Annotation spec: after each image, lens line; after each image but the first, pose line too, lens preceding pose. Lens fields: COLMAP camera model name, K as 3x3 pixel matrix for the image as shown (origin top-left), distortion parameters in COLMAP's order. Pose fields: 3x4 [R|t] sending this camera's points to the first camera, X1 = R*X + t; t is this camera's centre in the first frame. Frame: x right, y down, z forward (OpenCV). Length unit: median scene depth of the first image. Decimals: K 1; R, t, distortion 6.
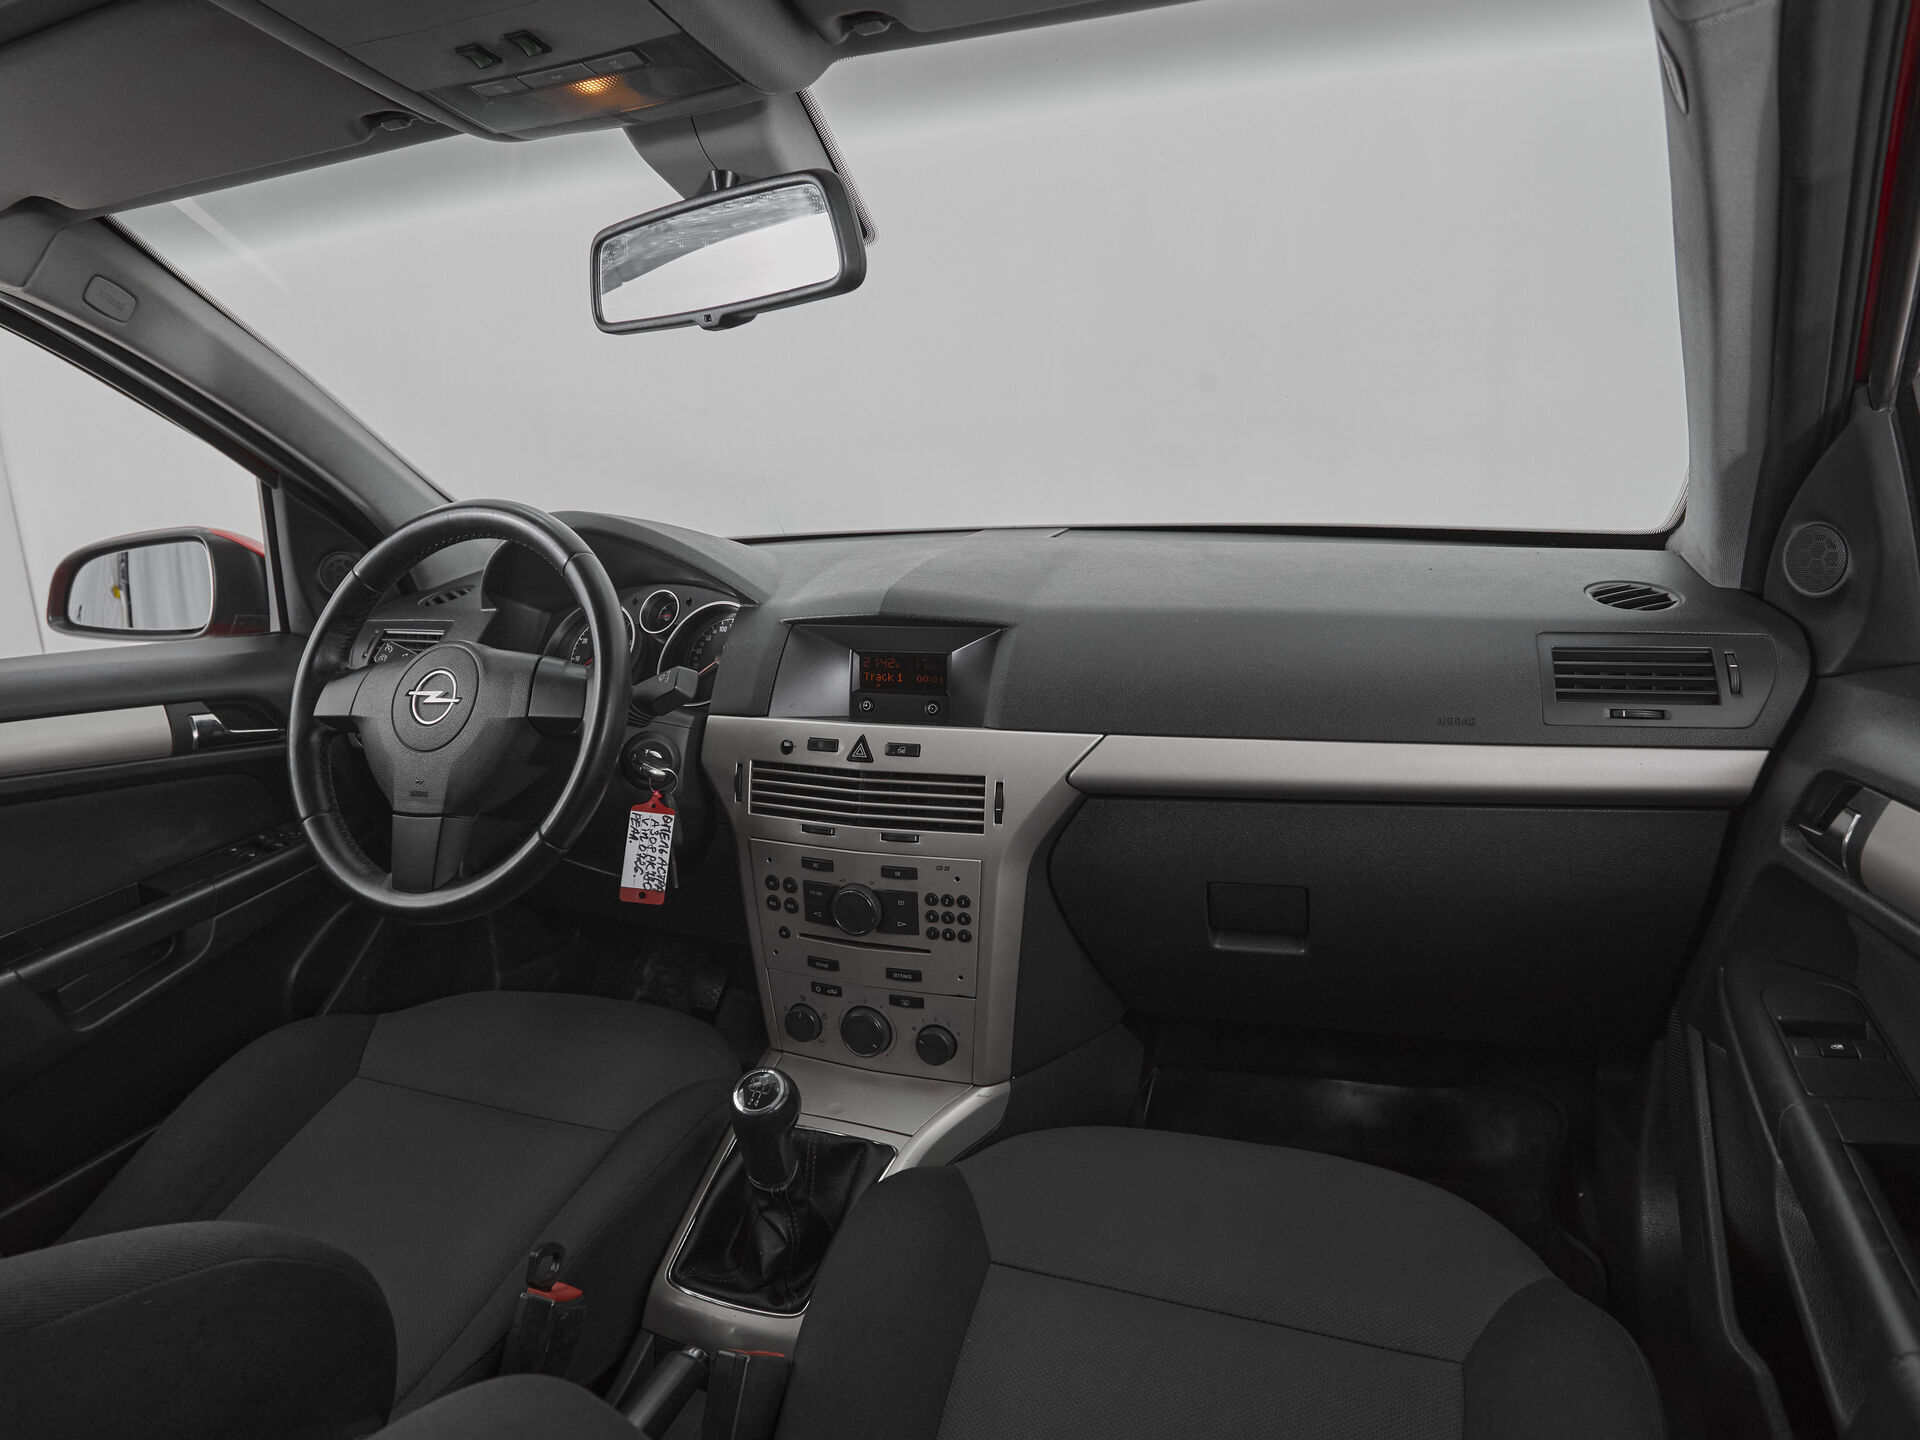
lens RADIAL K [[1176.0, 0, 877.1], [0, 1176.0, 717.1], [0, 0, 1]] dist [-0.000113, -0.000311]
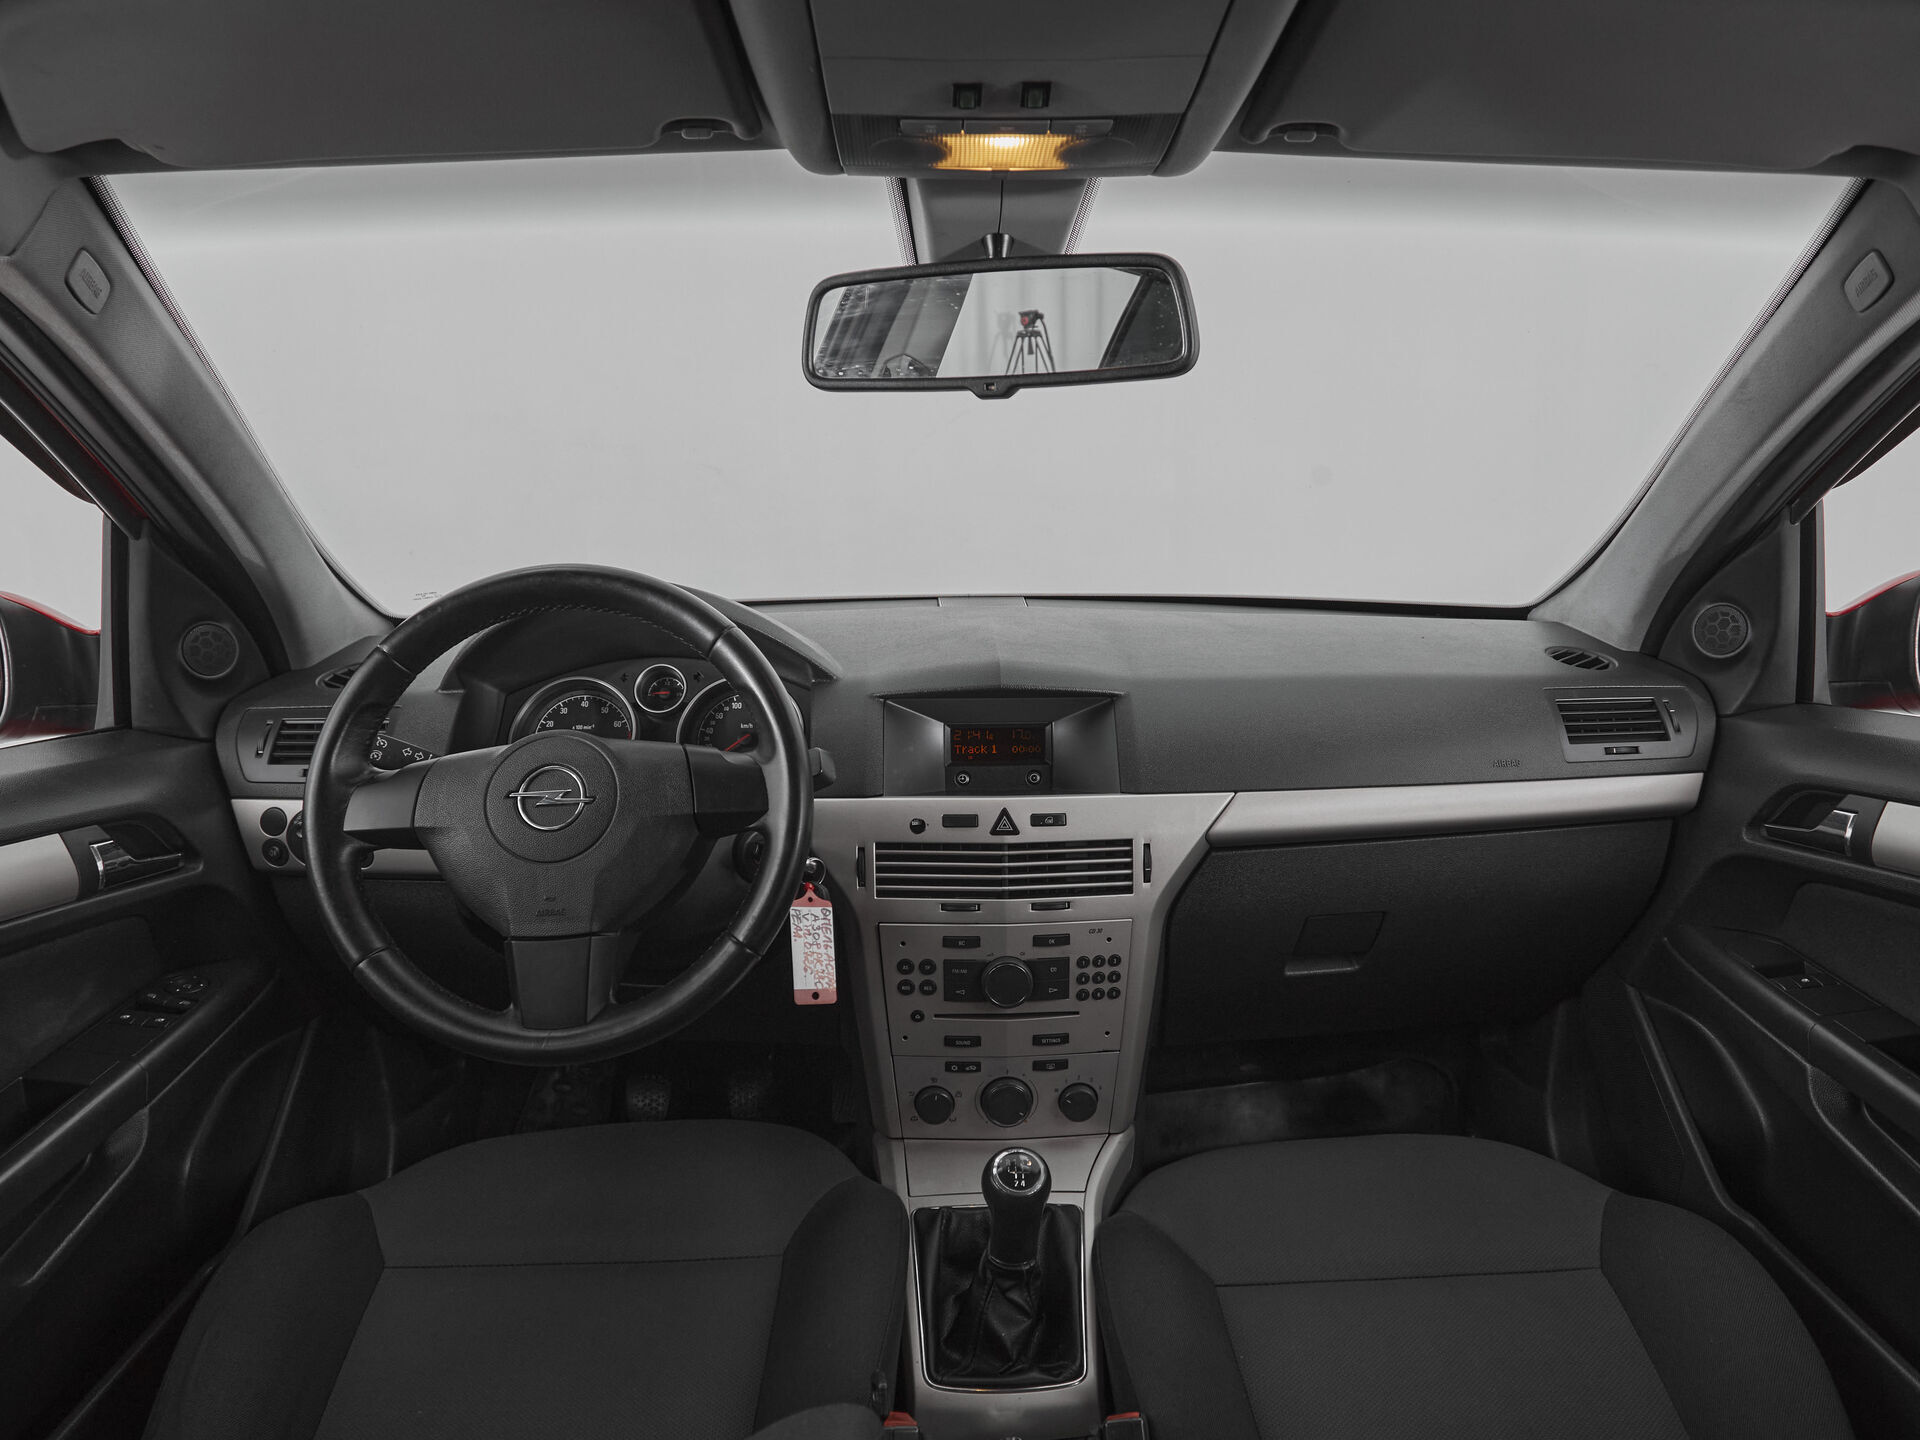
lens RADIAL K [[1201.7, 0, 947.1], [0, 1201.7, 804.6], [0, 0, 1]] dist [-0.000745, -0.000156]
pose [[0.904580, -0.066444, 0.421094, -0.486250], [0.057008, 0.997761, 0.034974, -0.026266], [-0.422475, -0.007631, 0.906342, 0.092905]]
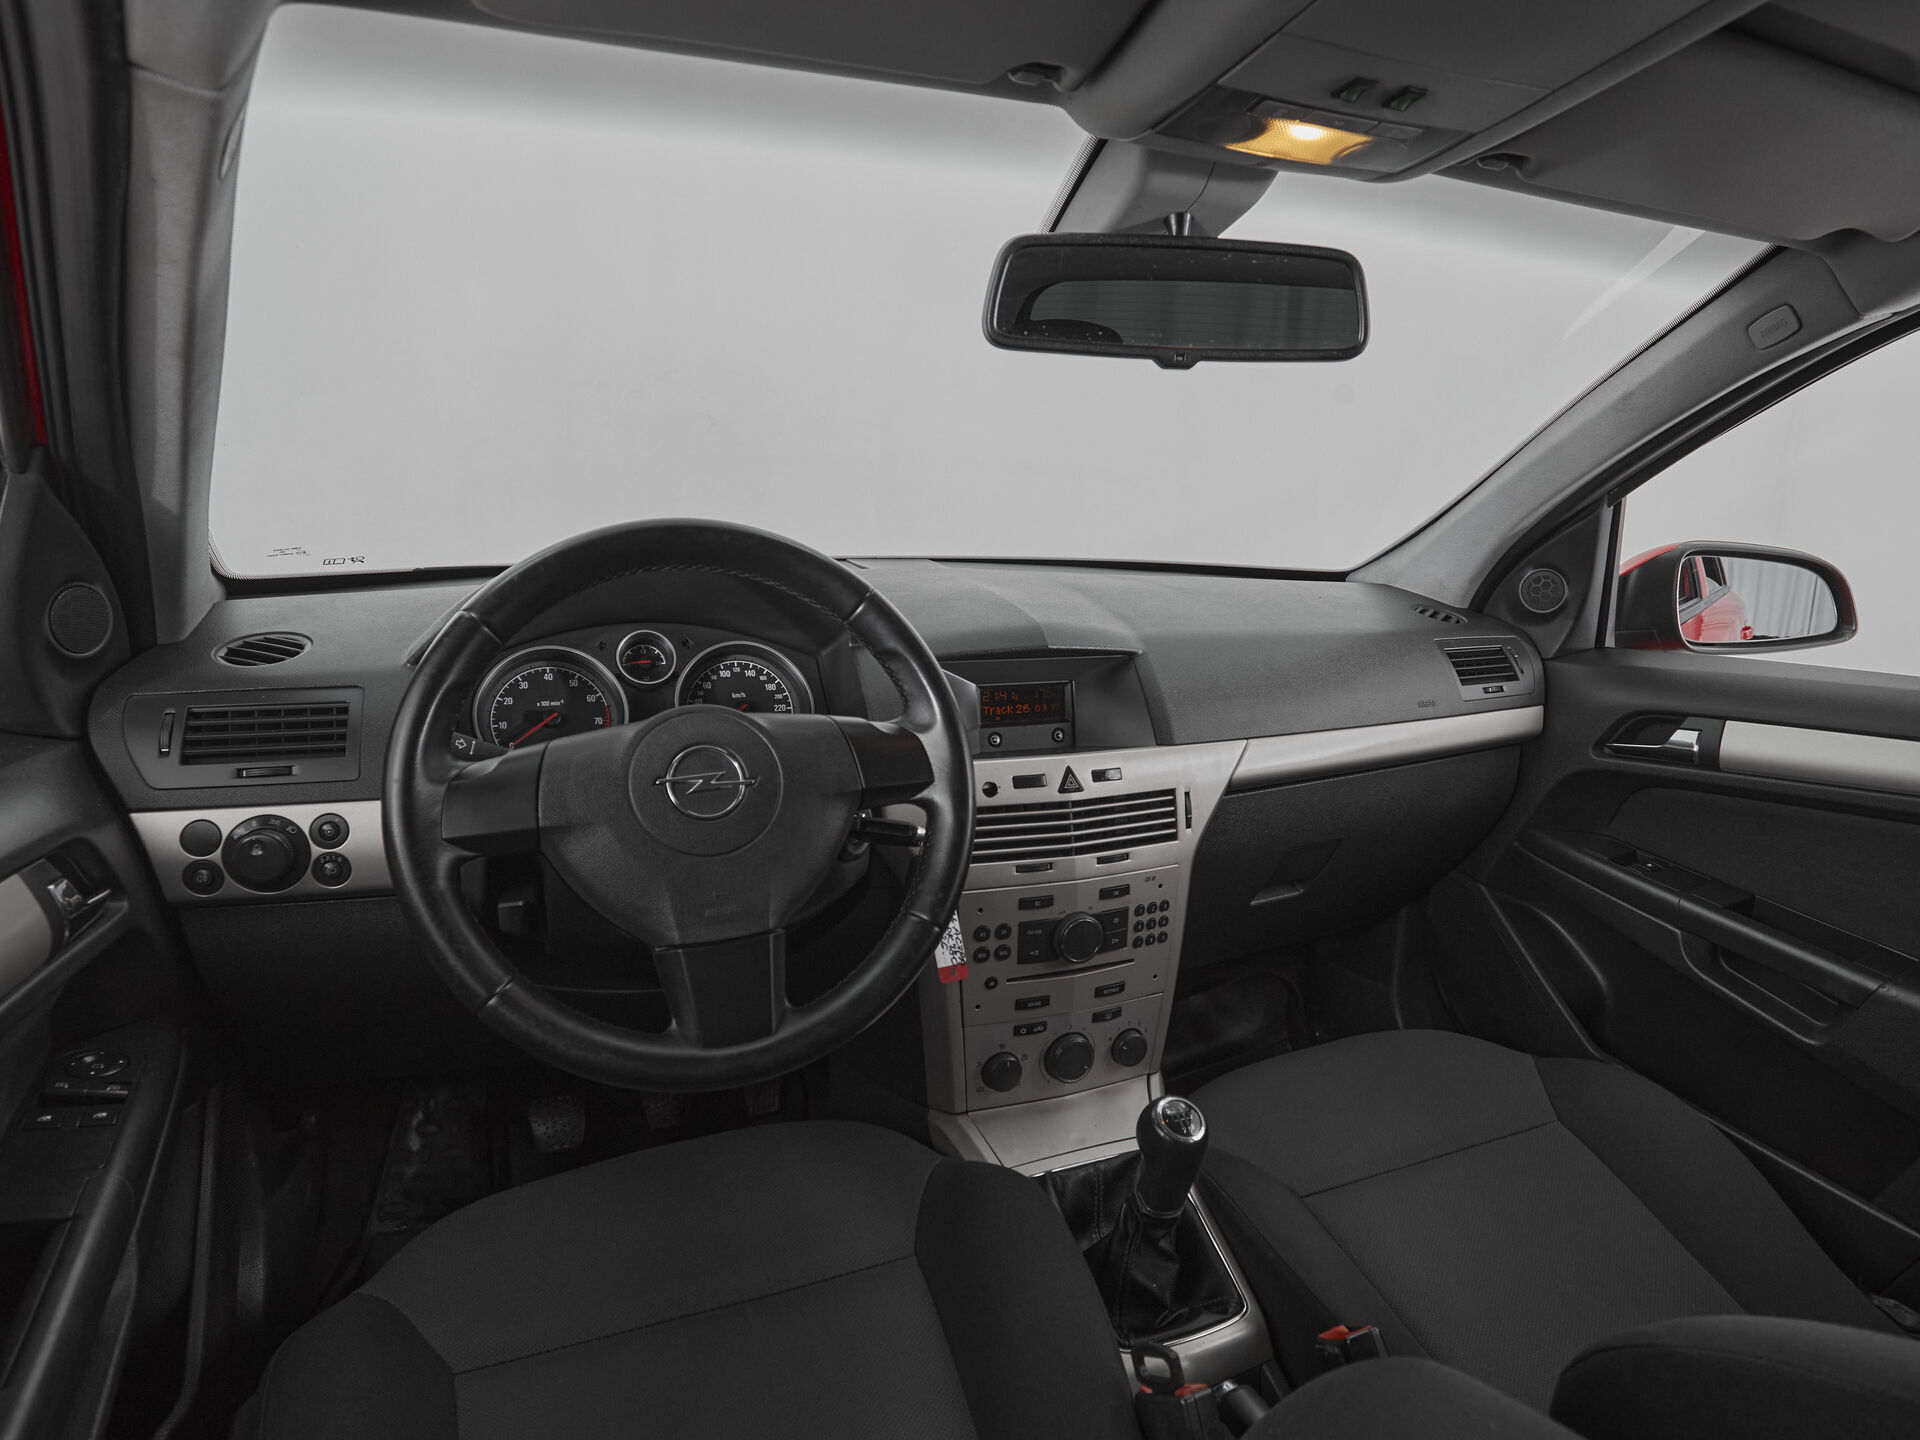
lens RADIAL K [[1181.5, 0, 960.0], [0, 1181.5, 720.0], [0, 0, 1]] dist [0.000639, -0.000445]
pose [[0.676476, -0.086131, 0.731411, -0.817616], [0.096437, 0.994946, 0.027972, -0.061820], [-0.730124, 0.051613, 0.681363, 0.369451]]
